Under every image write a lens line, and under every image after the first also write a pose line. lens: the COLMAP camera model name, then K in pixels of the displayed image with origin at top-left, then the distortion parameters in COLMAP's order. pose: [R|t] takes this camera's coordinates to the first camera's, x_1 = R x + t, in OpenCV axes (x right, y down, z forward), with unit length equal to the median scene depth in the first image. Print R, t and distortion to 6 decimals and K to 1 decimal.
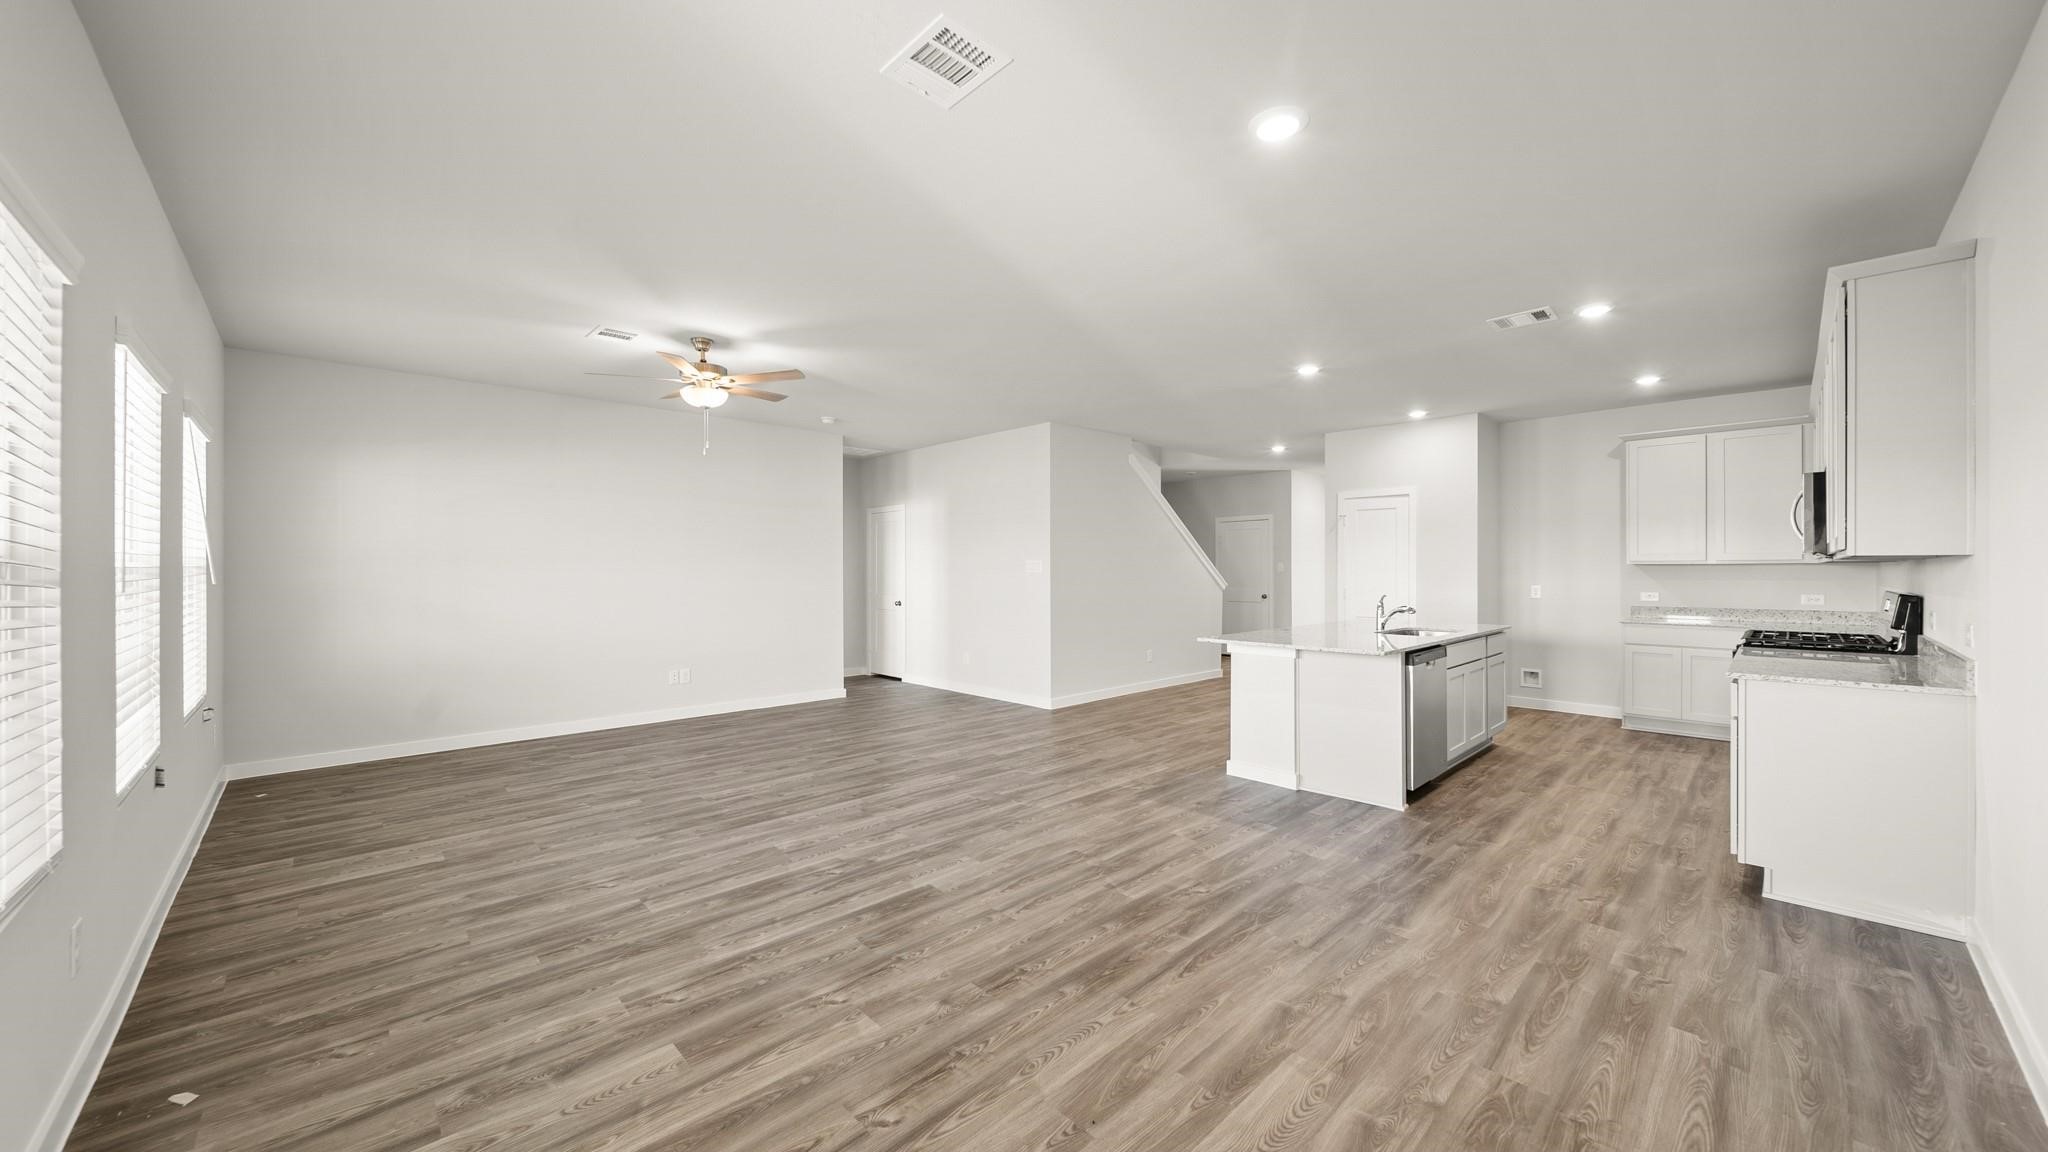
lens RADIAL K [[715.2, 0, 1045.1], [0, 715.2, 572.2], [0, 0, 1]] dist [-0.000512, -0.002598]
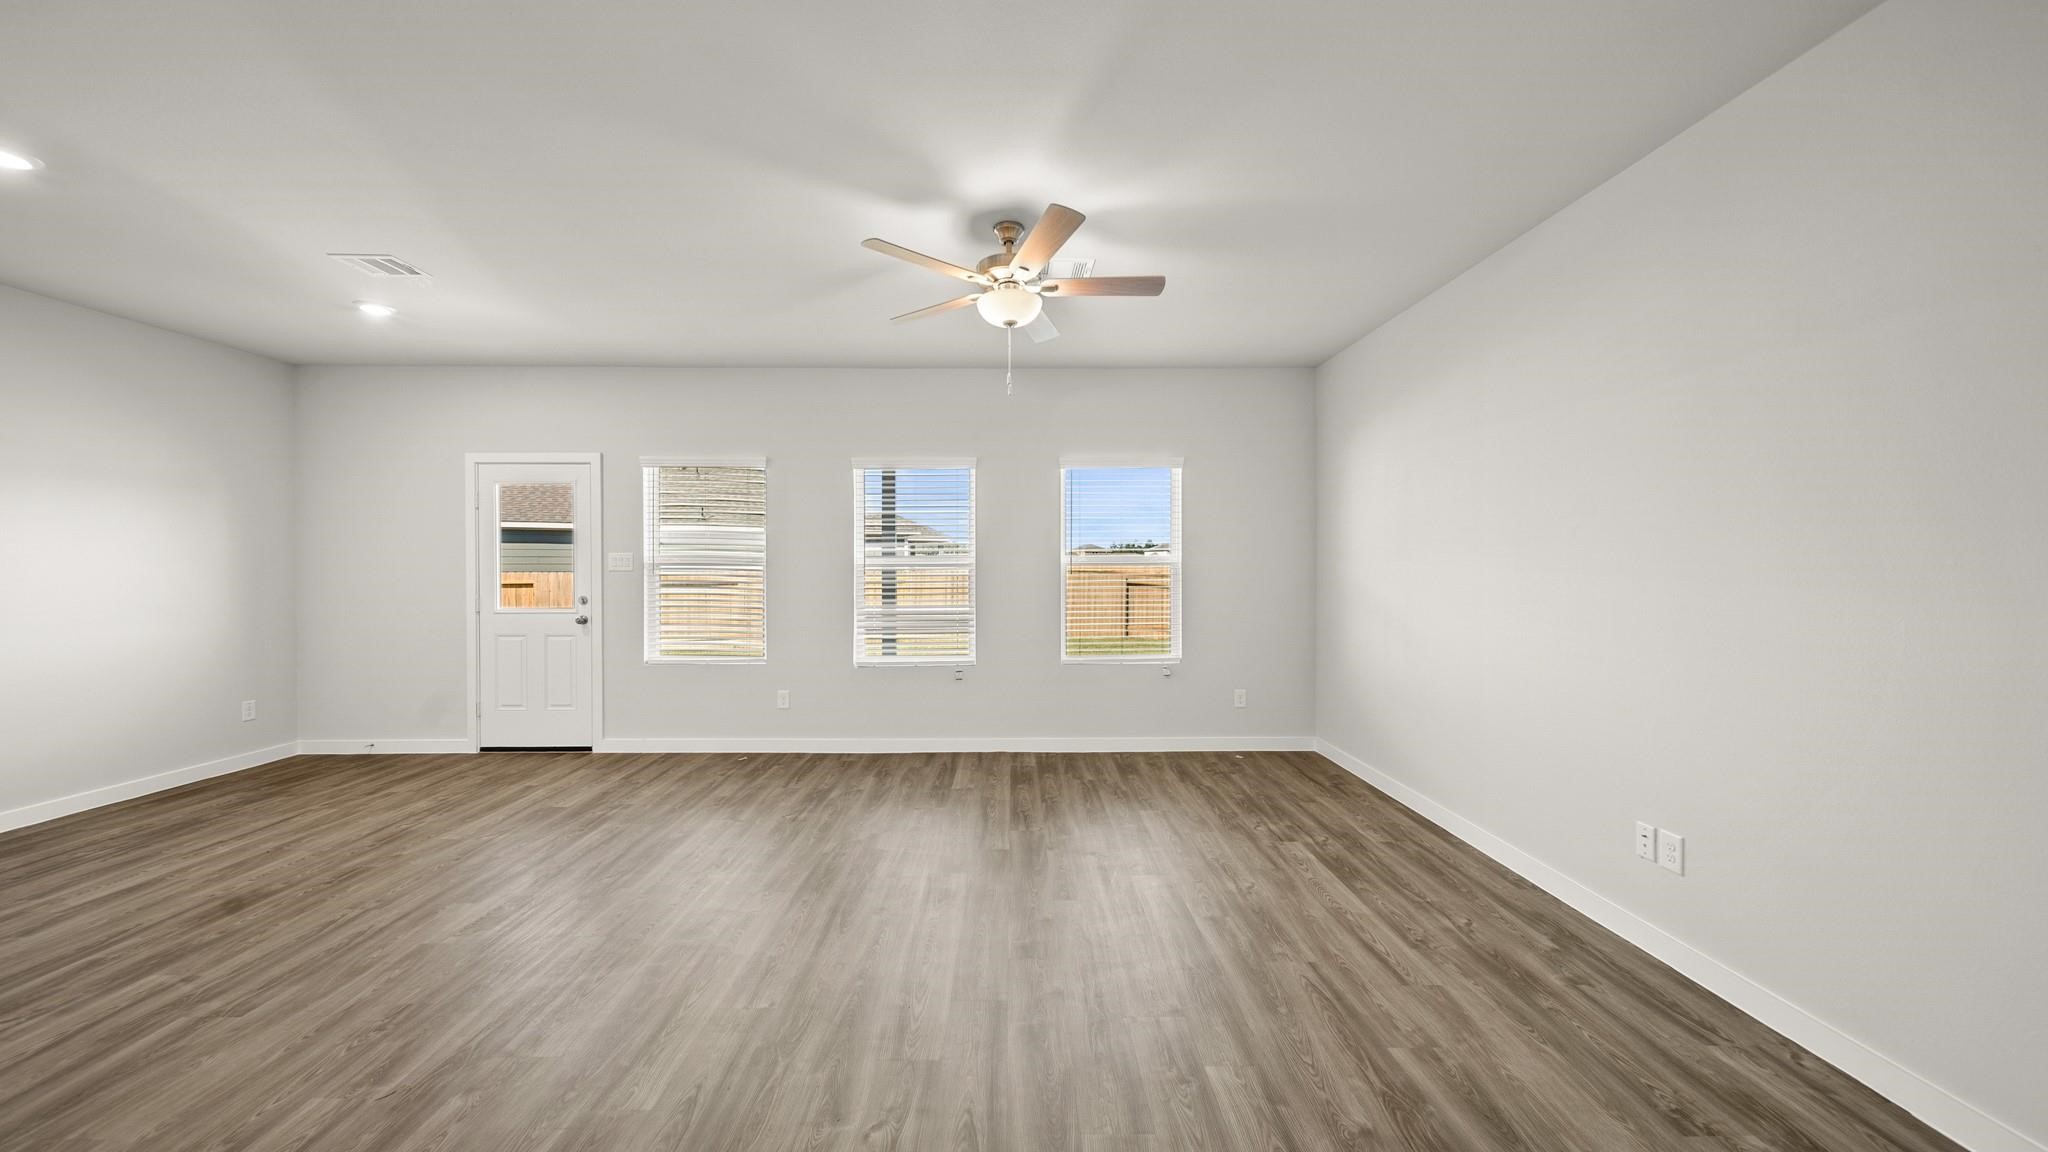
lens RADIAL K [[721.5, 0, 1024.0], [0, 721.5, 576.0], [0, 0, 1]] dist [-0.006193, -0.000126]
pose [[-0.702115, 0.010038, -0.711993, 0.001842], [-0.002273, 0.999864, 0.016338, -0.010557], [0.712060, 0.013090, -0.701996, 1.965583]]
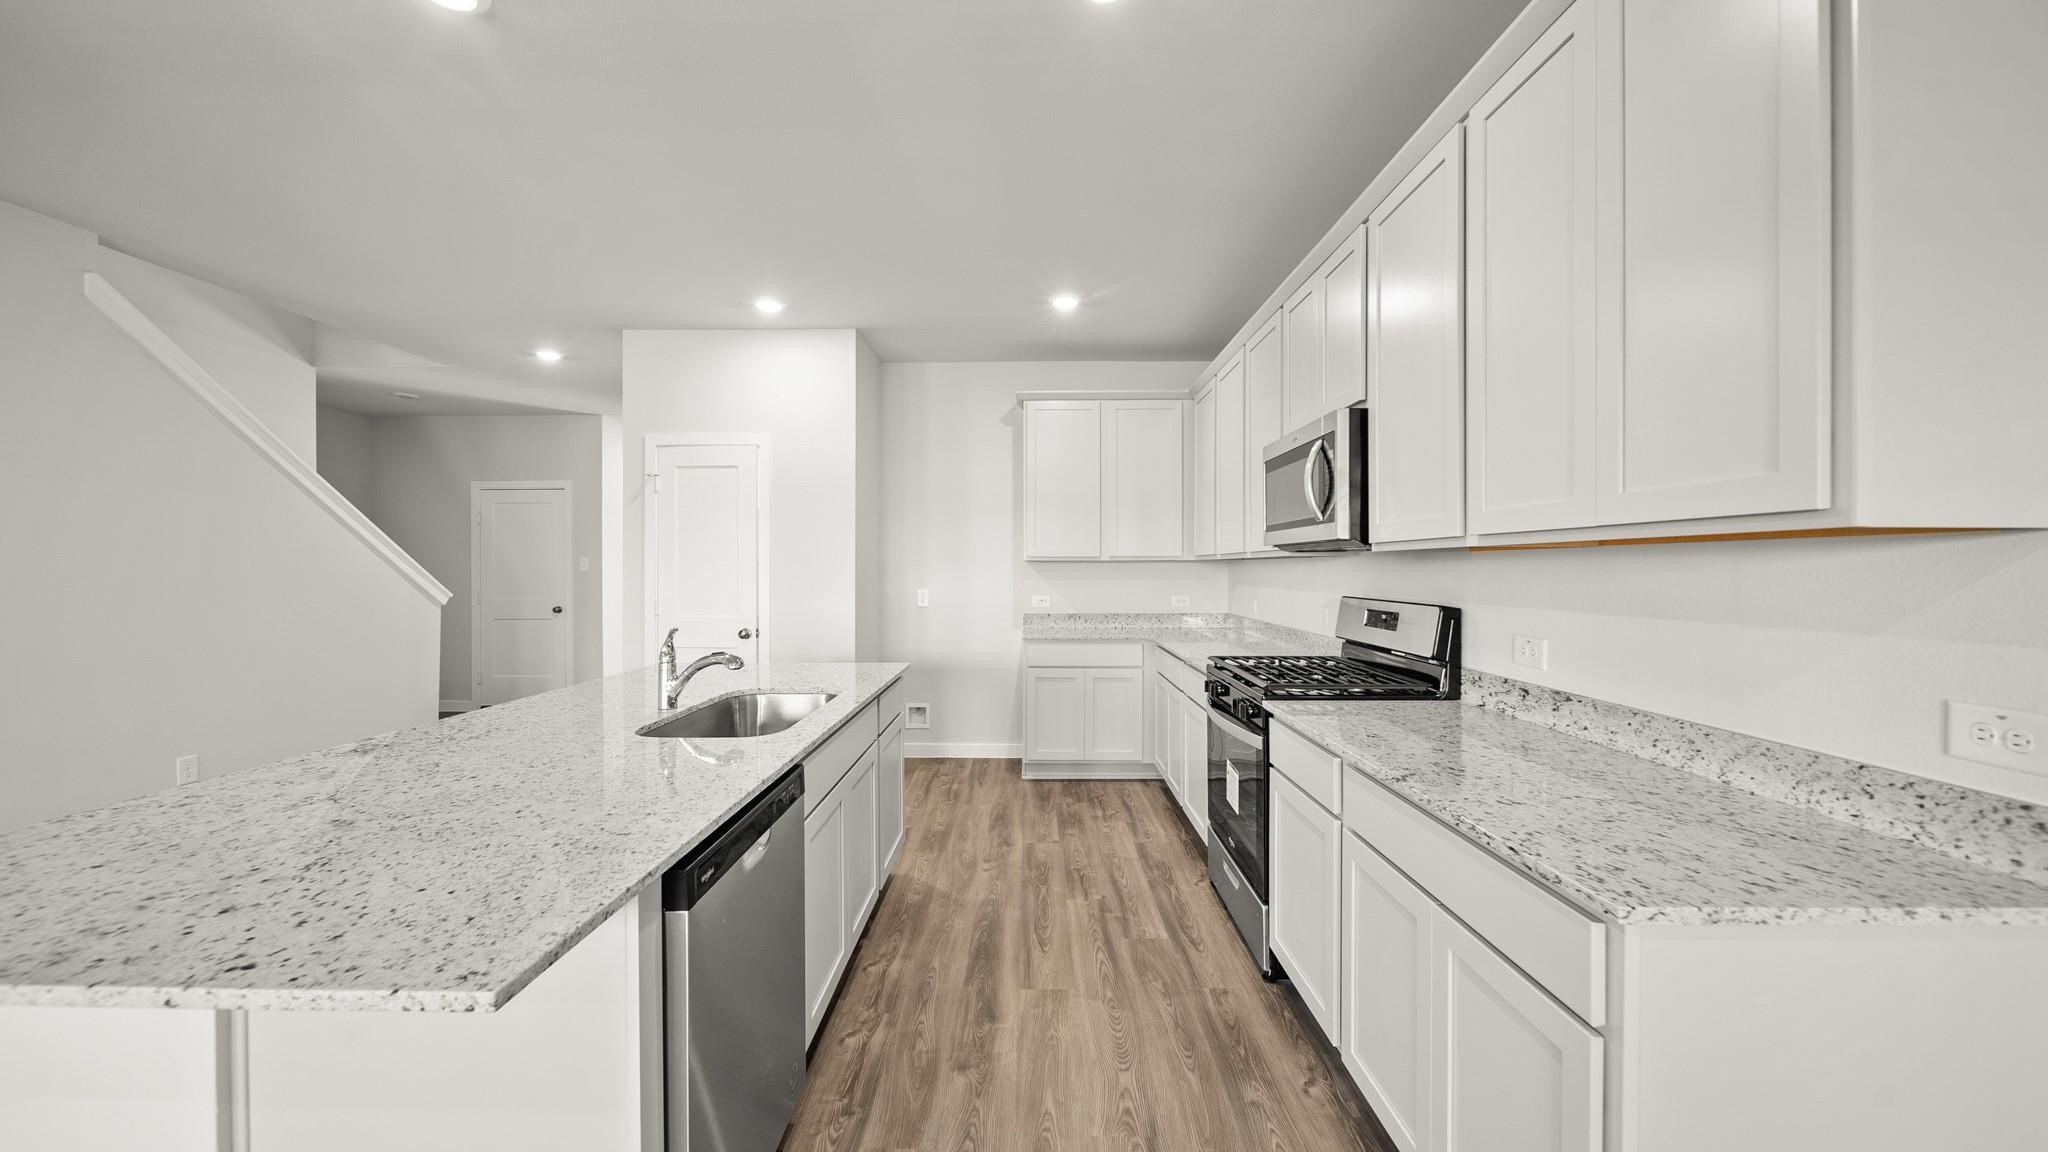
lens RADIAL K [[720.3, 0, 1002.4], [0, 720.3, 557.5], [0, 0, 1]] dist [-0.000427, 0.000097]
pose [[0.724505, 0.009419, 0.689206, 0.488822], [0.002501, 0.999864, -0.016294, -0.004123], [-0.689265, 0.013528, 0.724383, 0.846880]]
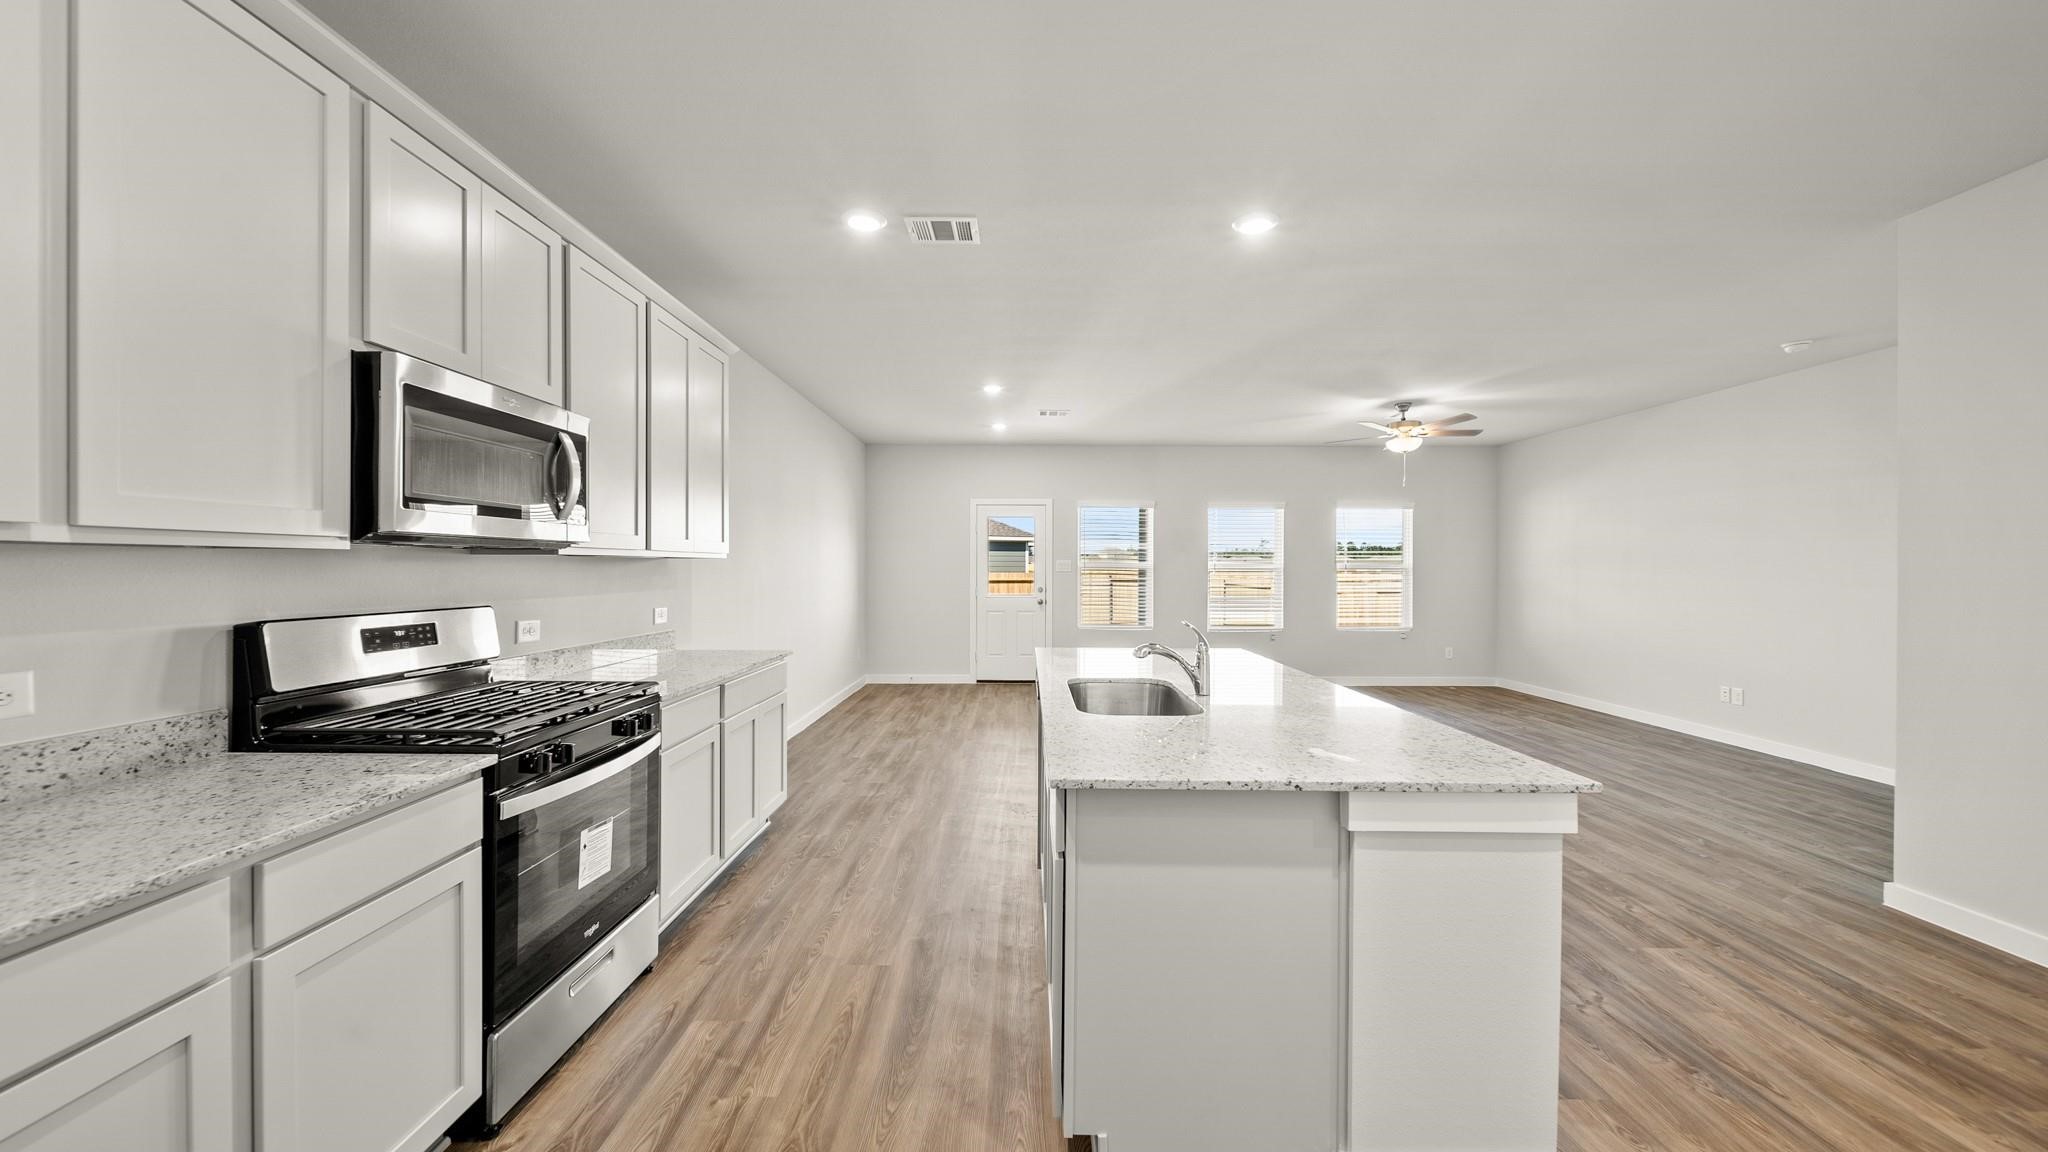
lens RADIAL K [[734.3, 0, 1008.4], [0, 734.3, 569.6], [0, 0, 1]] dist [-0.000179, 0.000011]
pose [[-0.714445, -0.001387, -0.699690, 1.418580], [-0.006200, 0.999971, 0.004349, -0.011691], [0.699664, 0.007445, -0.714433, 1.956068]]
